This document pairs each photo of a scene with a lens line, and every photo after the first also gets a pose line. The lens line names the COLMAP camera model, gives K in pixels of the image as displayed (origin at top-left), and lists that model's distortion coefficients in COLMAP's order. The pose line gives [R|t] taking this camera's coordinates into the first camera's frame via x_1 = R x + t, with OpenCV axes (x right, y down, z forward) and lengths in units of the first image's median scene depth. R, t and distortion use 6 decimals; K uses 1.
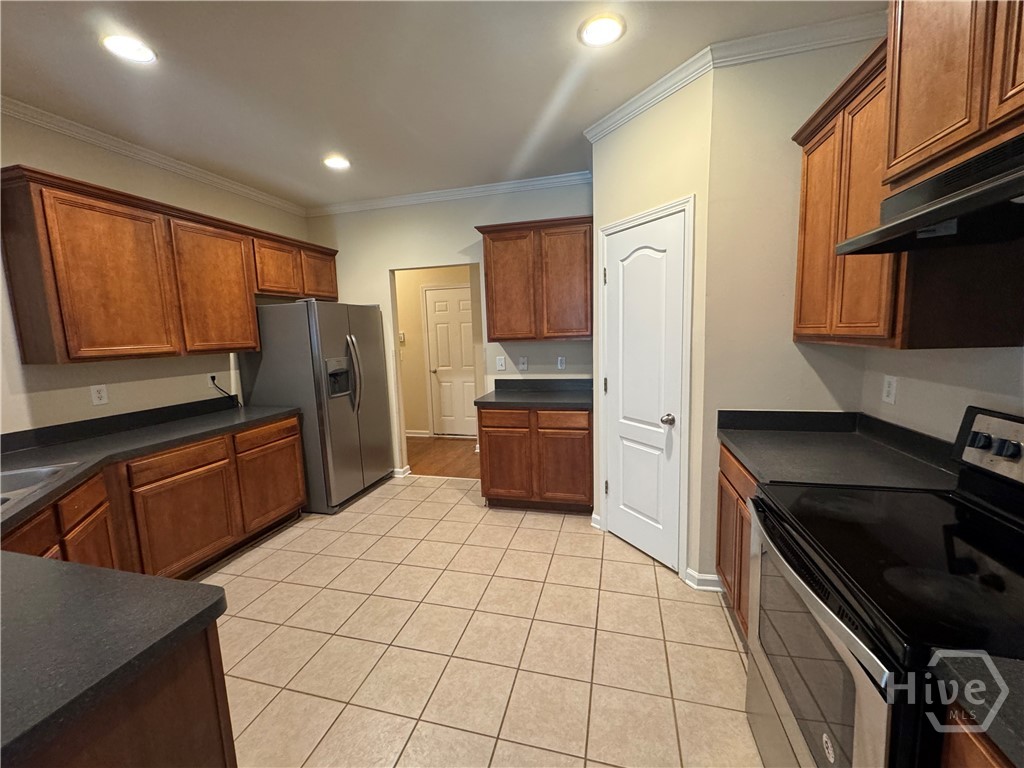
lens RADIAL K [[406.4, 0, 511.6], [0, 406.4, 382.2], [0, 0, 1]] dist [-0.000789, -0.000151]
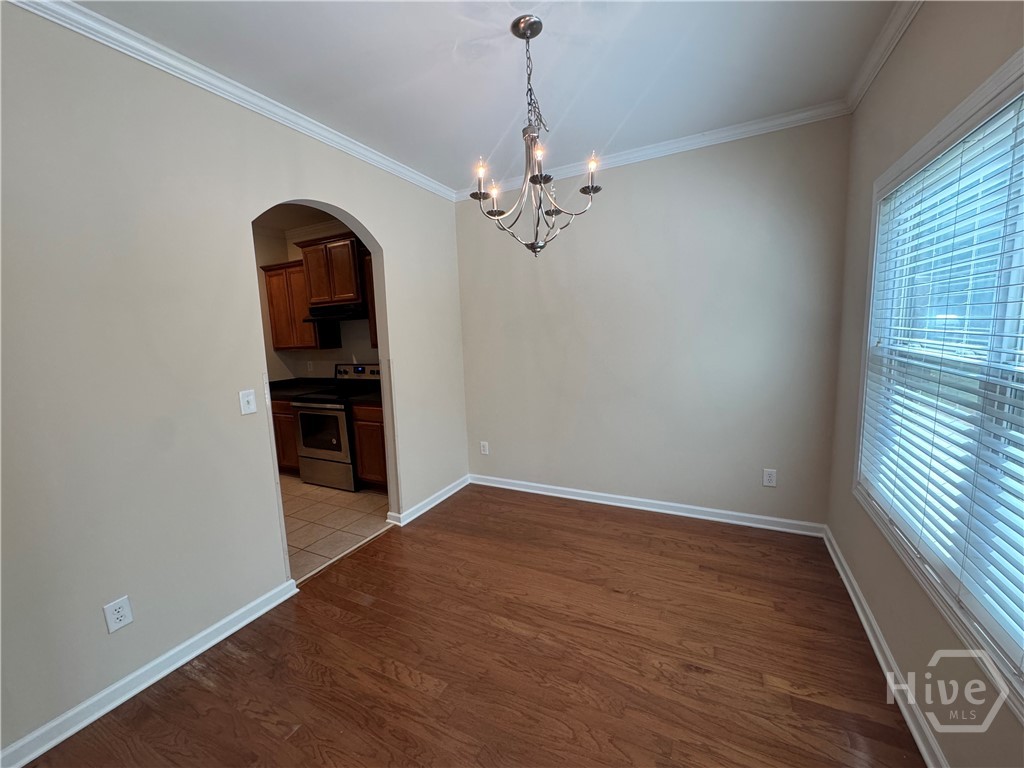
lens RADIAL K [[406.4, 0, 514.7], [0, 406.4, 384.7], [0, 0, 1]] dist [-0.000789, -0.000151]
pose [[0.213795, -0.108090, 0.970880, -2.078828], [0.152240, 0.985403, 0.076183, 0.201444], [-0.964943, 0.131519, 0.227130, -1.356691]]
